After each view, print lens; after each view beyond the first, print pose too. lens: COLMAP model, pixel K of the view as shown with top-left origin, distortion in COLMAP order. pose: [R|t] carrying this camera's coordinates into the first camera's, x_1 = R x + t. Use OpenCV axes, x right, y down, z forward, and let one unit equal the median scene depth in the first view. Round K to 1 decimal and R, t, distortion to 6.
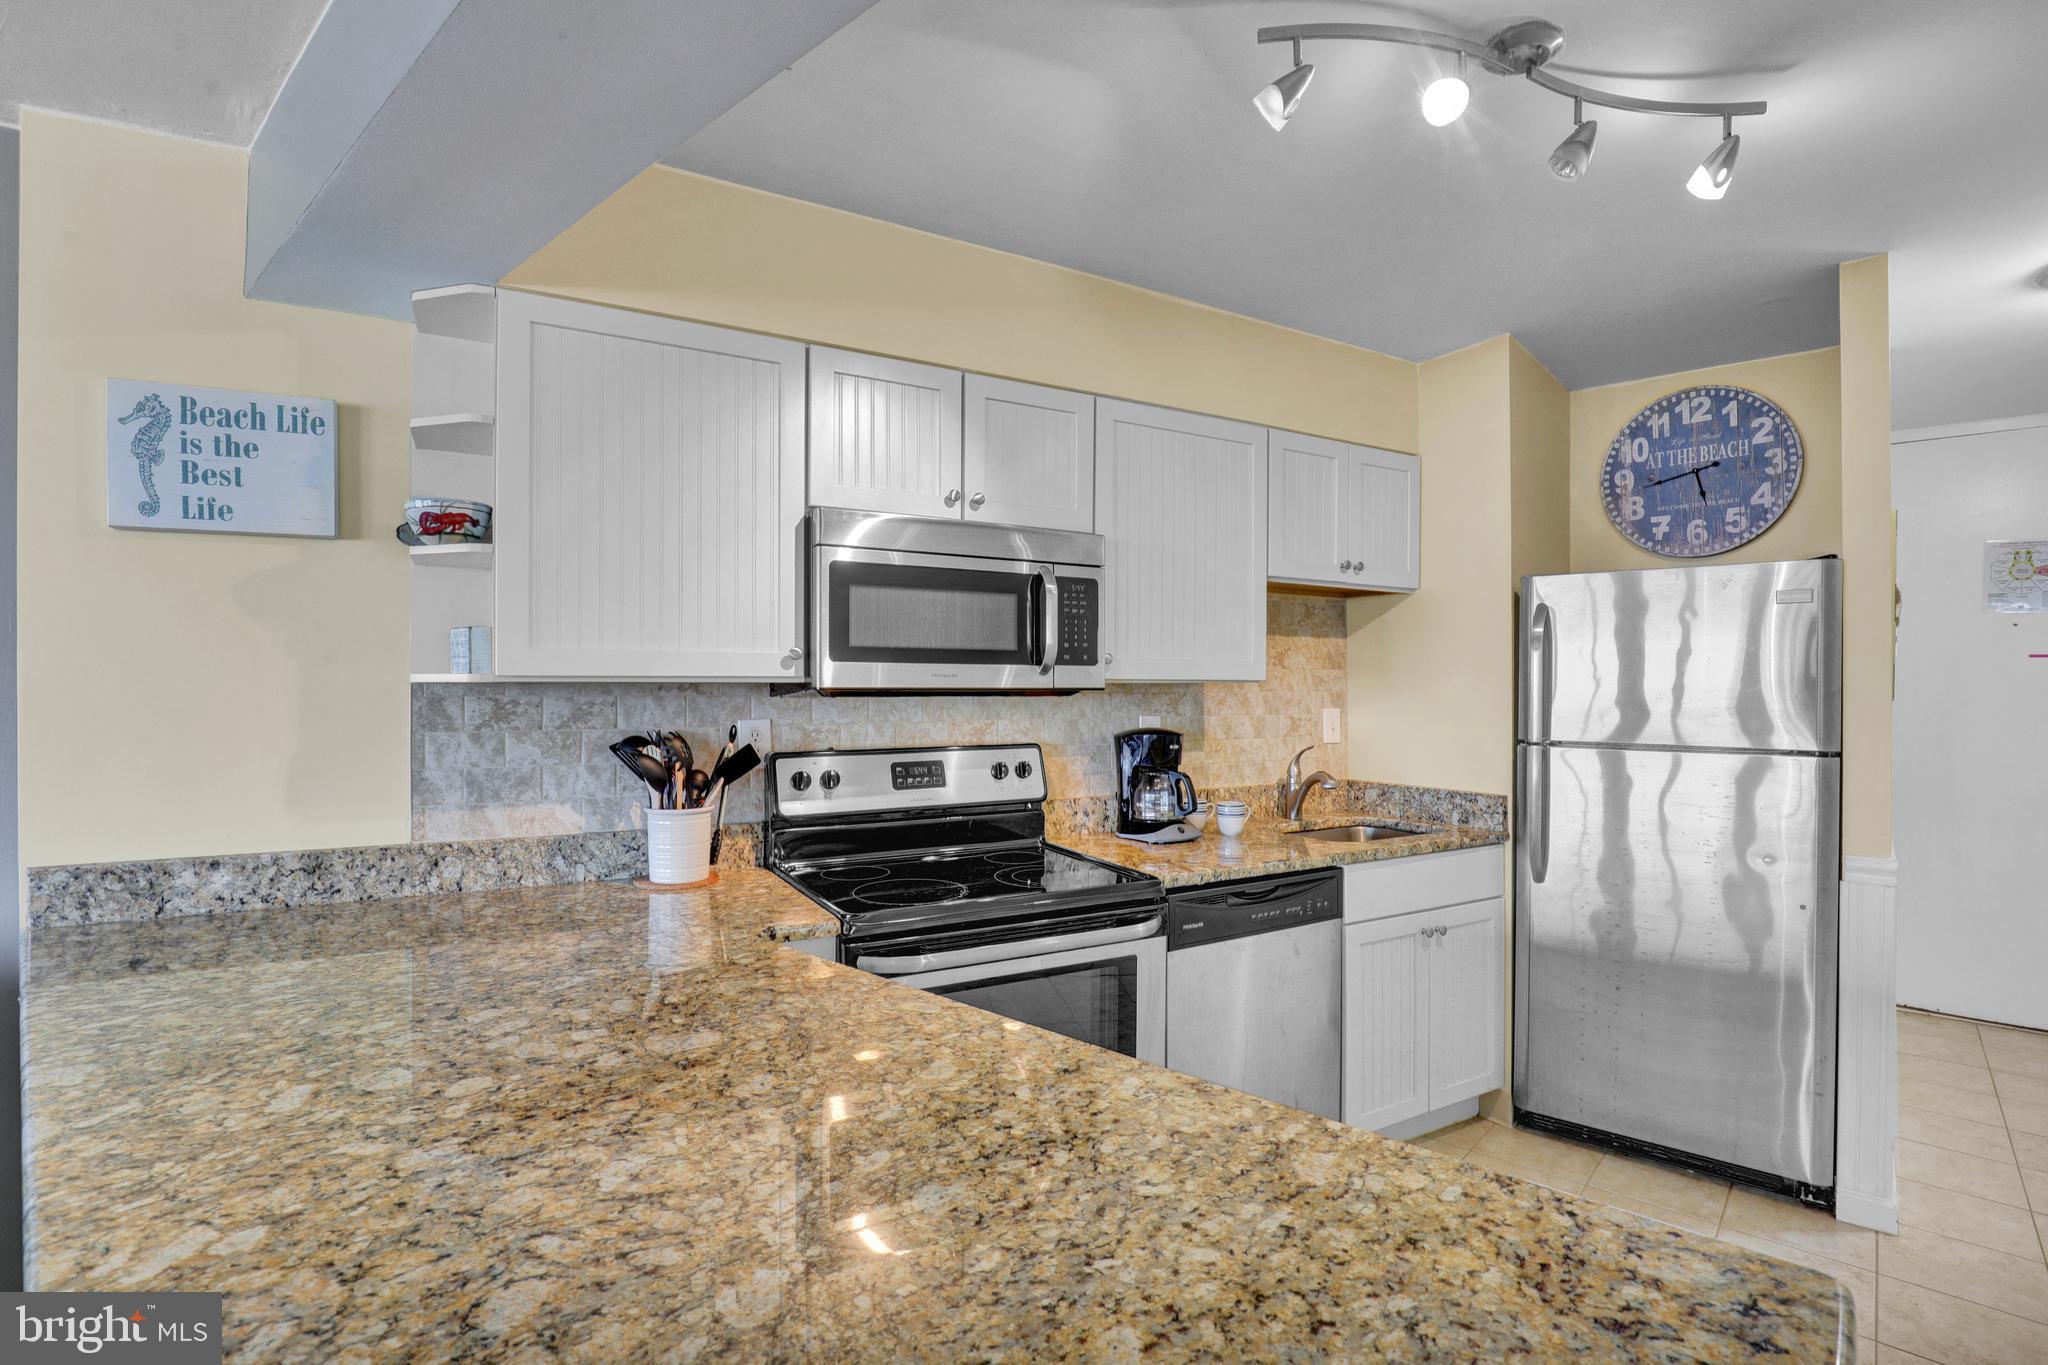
lens RADIAL K [[962.4, 0, 1044.1], [0, 962.4, 689.0], [0, 0, 1]] dist [-0.035248, 0.007066]
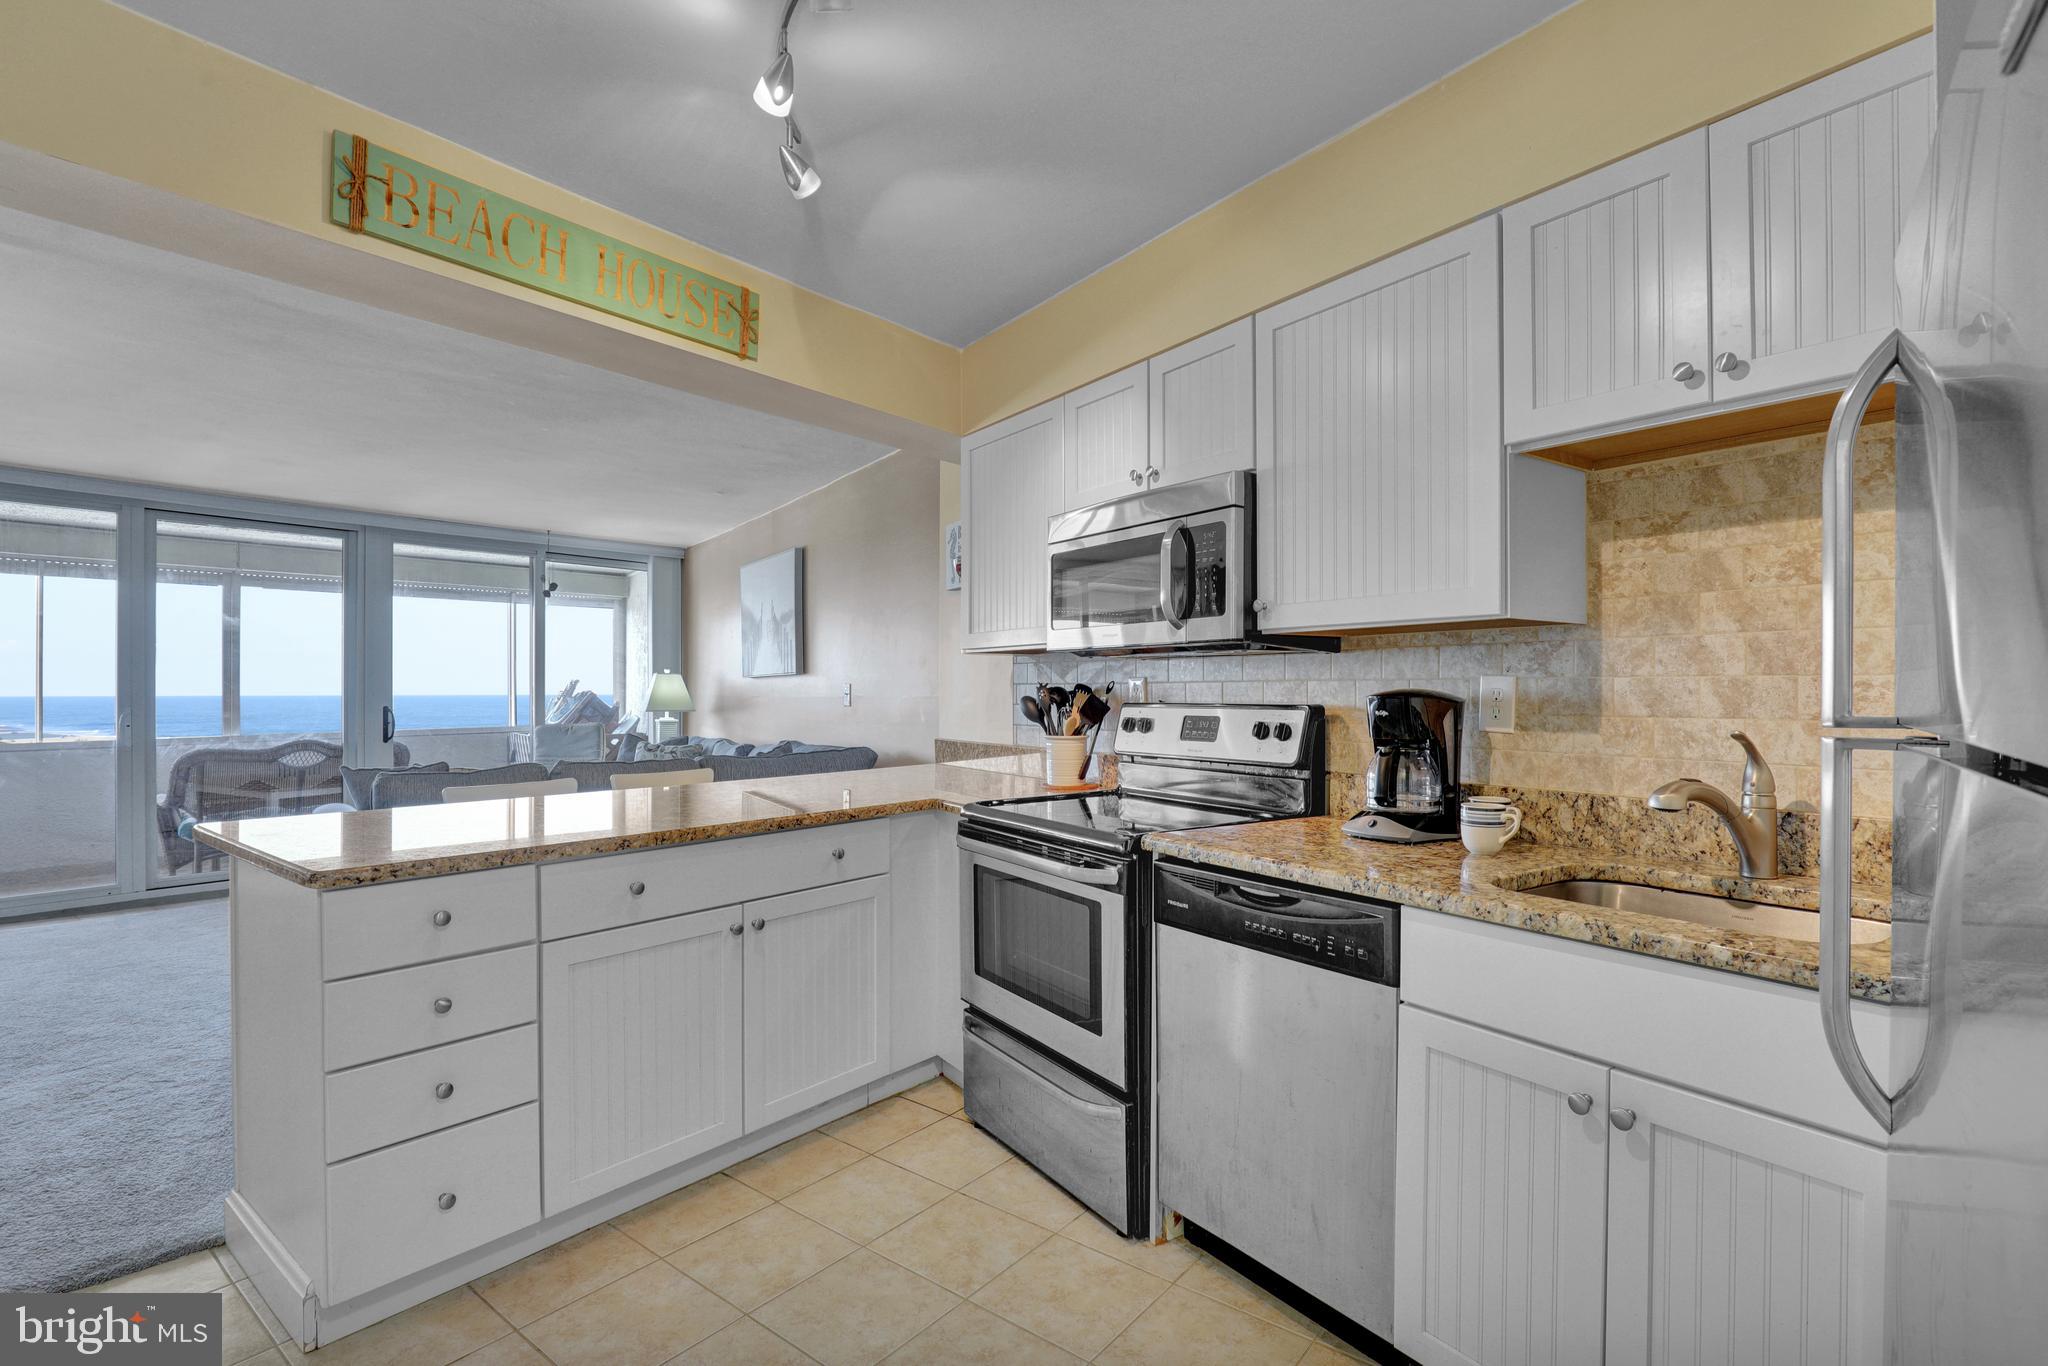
lens RADIAL K [[962.4, 0, 1049.7], [0, 962.4, 689.4], [0, 0, 1]] dist [-0.035248, 0.007066]
pose [[0.077386, -0.000904, -0.997001, 0.939129], [-0.001876, 0.999998, -0.001053, 0.046976], [0.996999, 0.001952, 0.077384, 0.746629]]
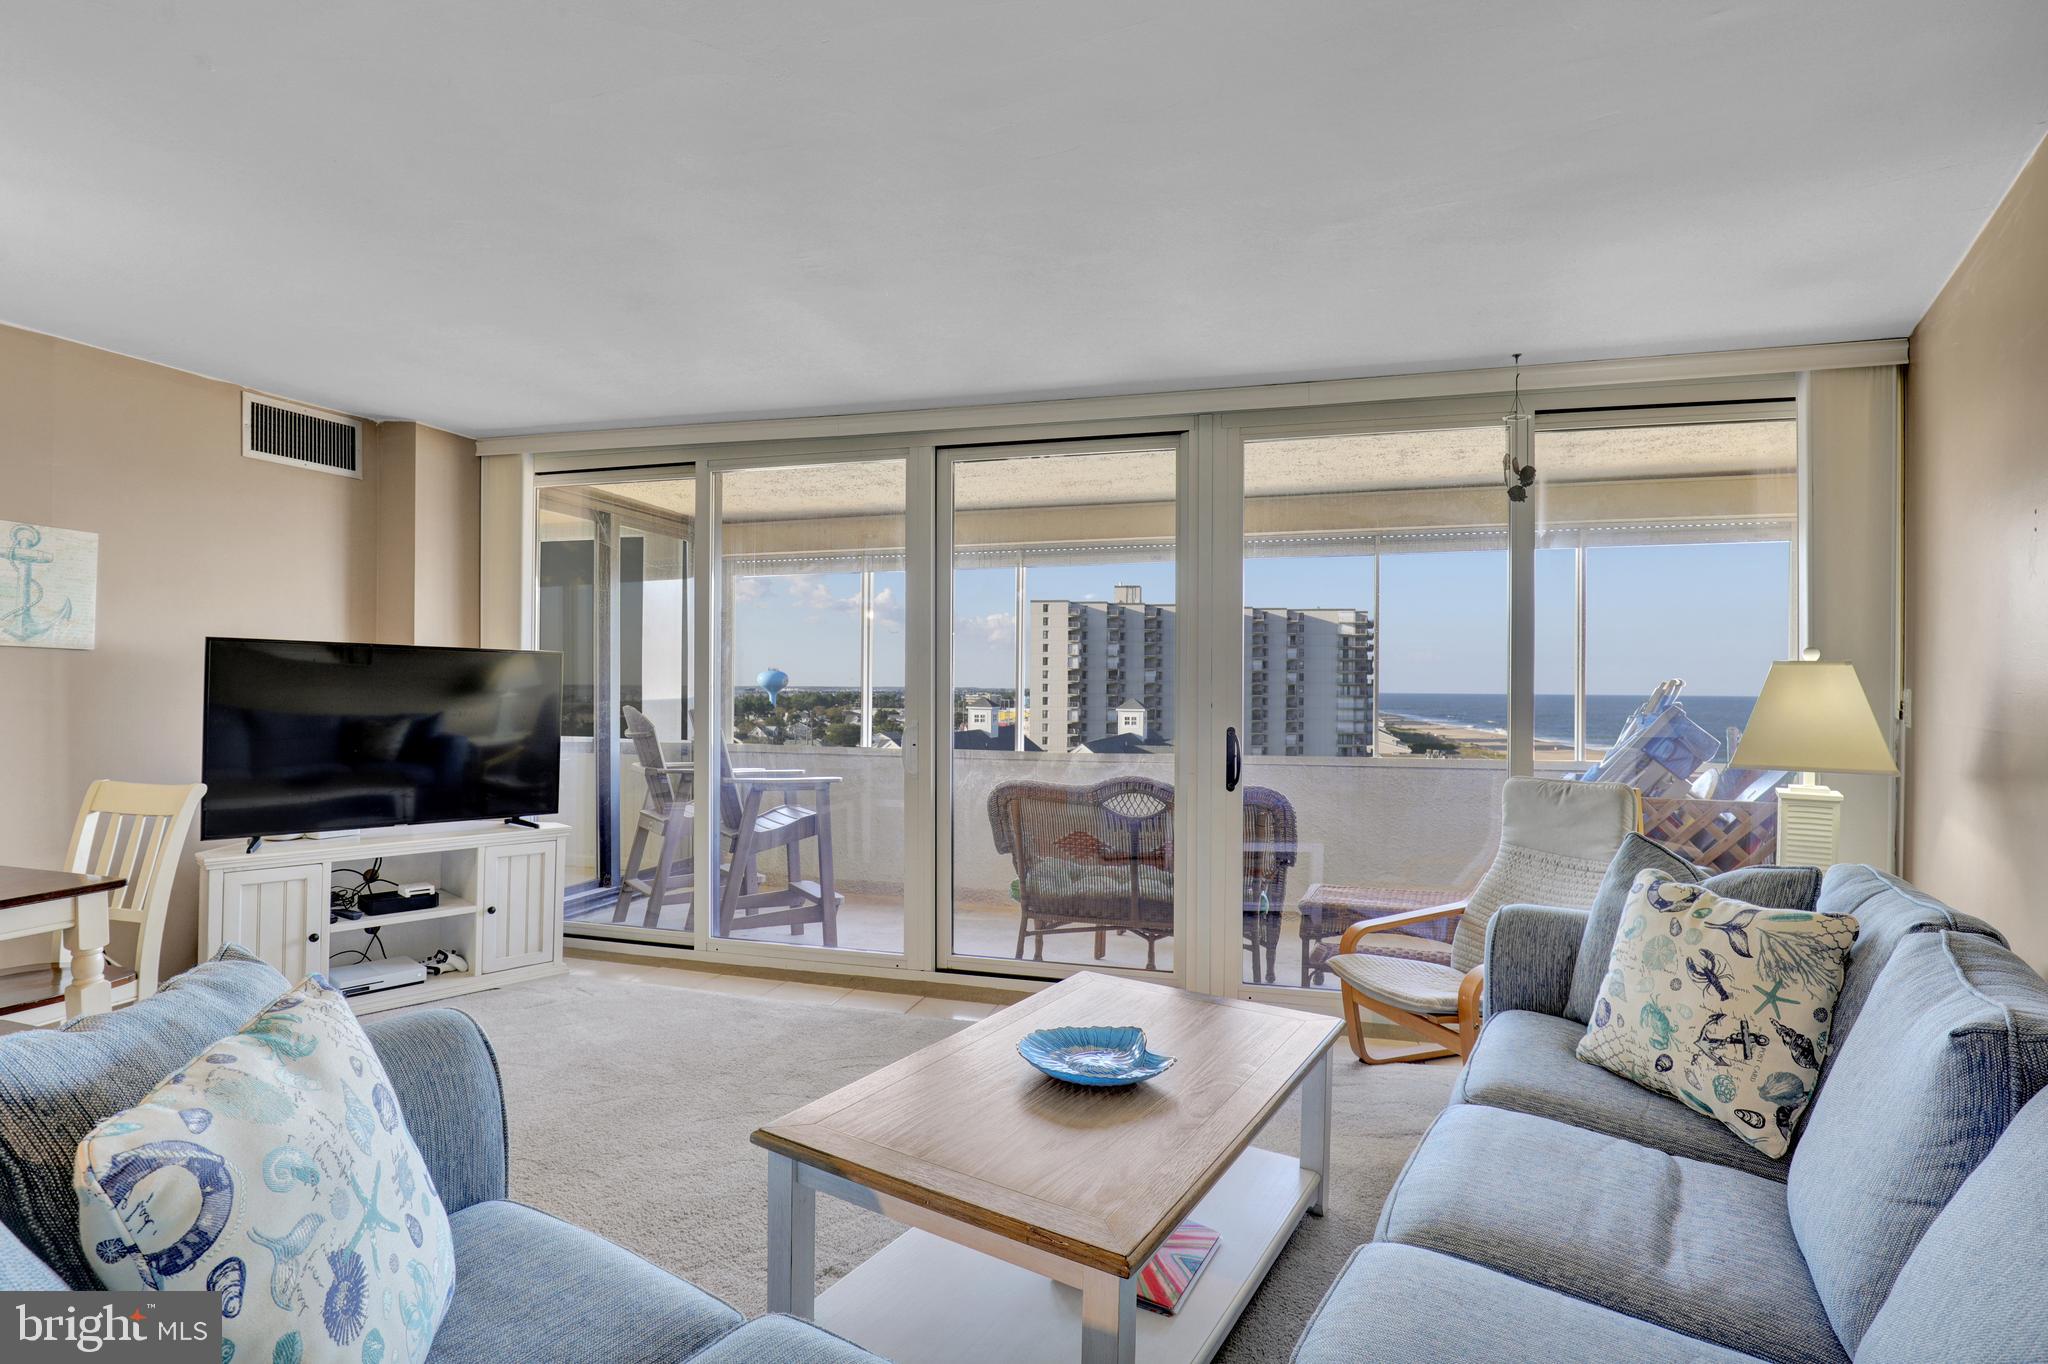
lens RADIAL K [[962.4, 0, 1060.1], [0, 962.4, 698.0], [0, 0, 1]] dist [-0.035248, 0.007066]
pose [[-0.899731, -0.000211, -0.436445, -0.857569], [-0.007555, 0.999858, 0.015091, 0.026681], [0.436380, 0.016875, -0.899604, 0.378338]]
